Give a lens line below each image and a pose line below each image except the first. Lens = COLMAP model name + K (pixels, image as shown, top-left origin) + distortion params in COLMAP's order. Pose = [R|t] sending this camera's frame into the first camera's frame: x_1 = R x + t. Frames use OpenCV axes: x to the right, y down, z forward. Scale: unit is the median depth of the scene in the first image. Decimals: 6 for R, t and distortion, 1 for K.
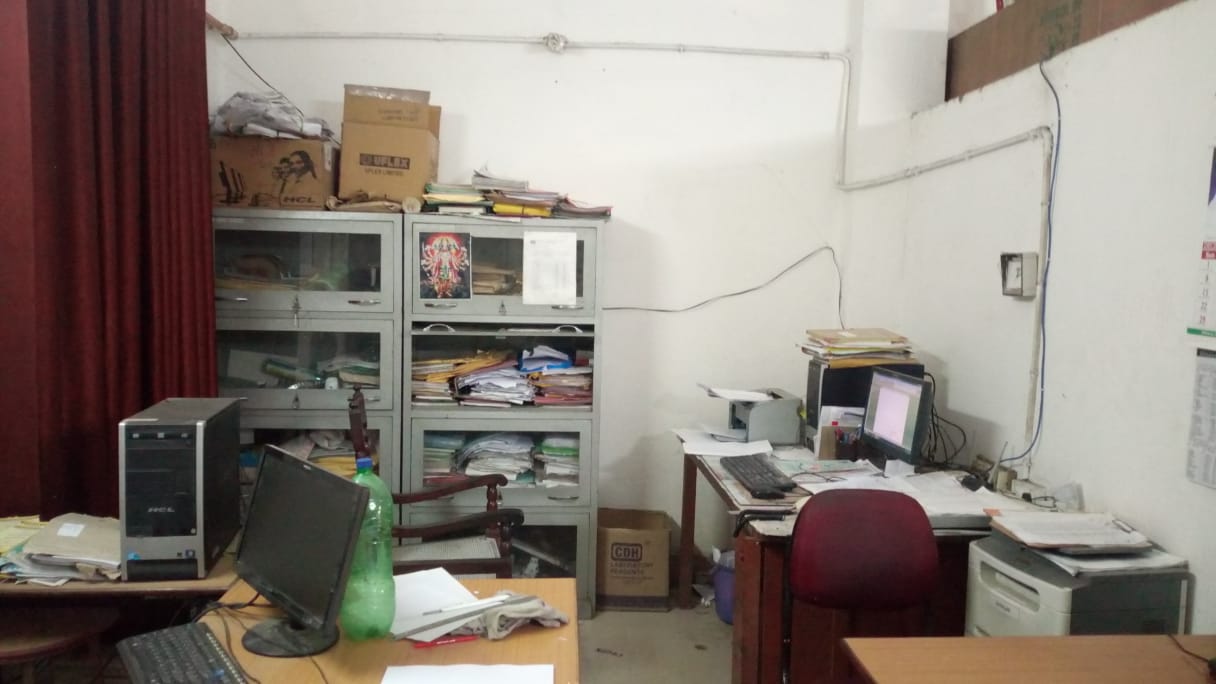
lens RADIAL K [[918.3, 0, 616.8], [0, 918.3, 342.3], [0, 0, 1]] dist [0.097871, -0.176321]
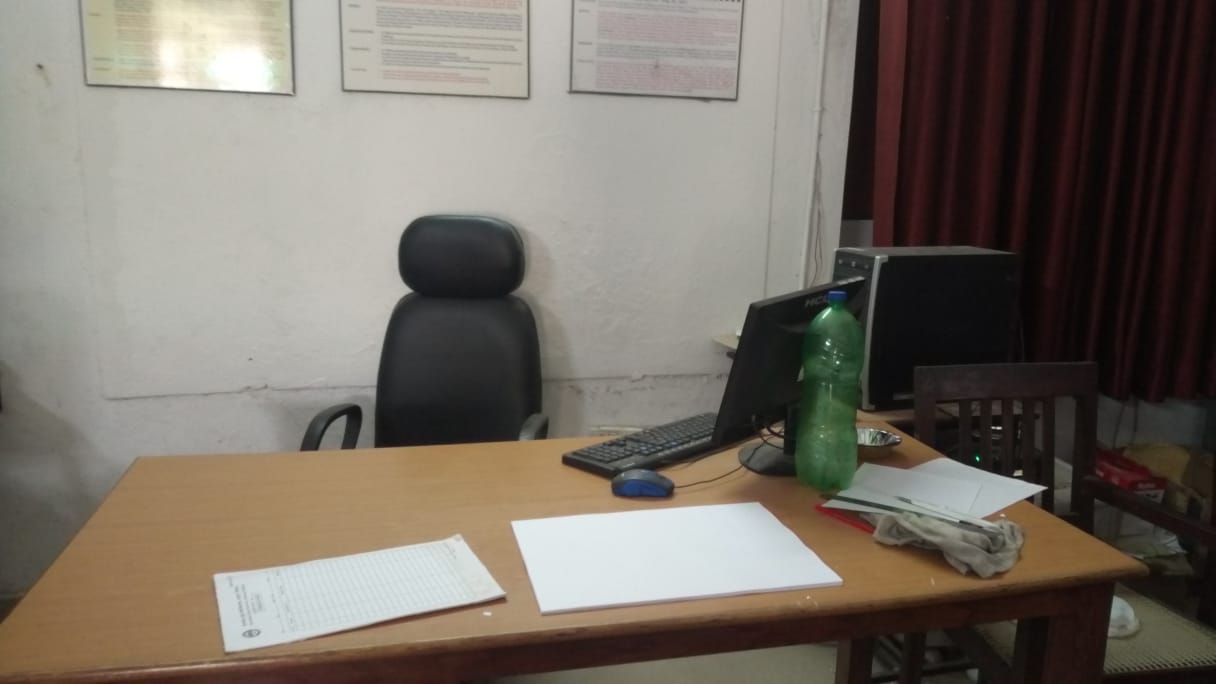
lens RADIAL K [[918.3, 0, 616.8], [0, 918.3, 342.3], [0, 0, 1]] dist [0.097871, -0.176321]
pose [[0.184204, 0.181805, -0.965927, 0.542592], [-0.091845, 0.981628, 0.167246, 0.040406], [0.978588, 0.057908, 0.197517, 0.594692]]
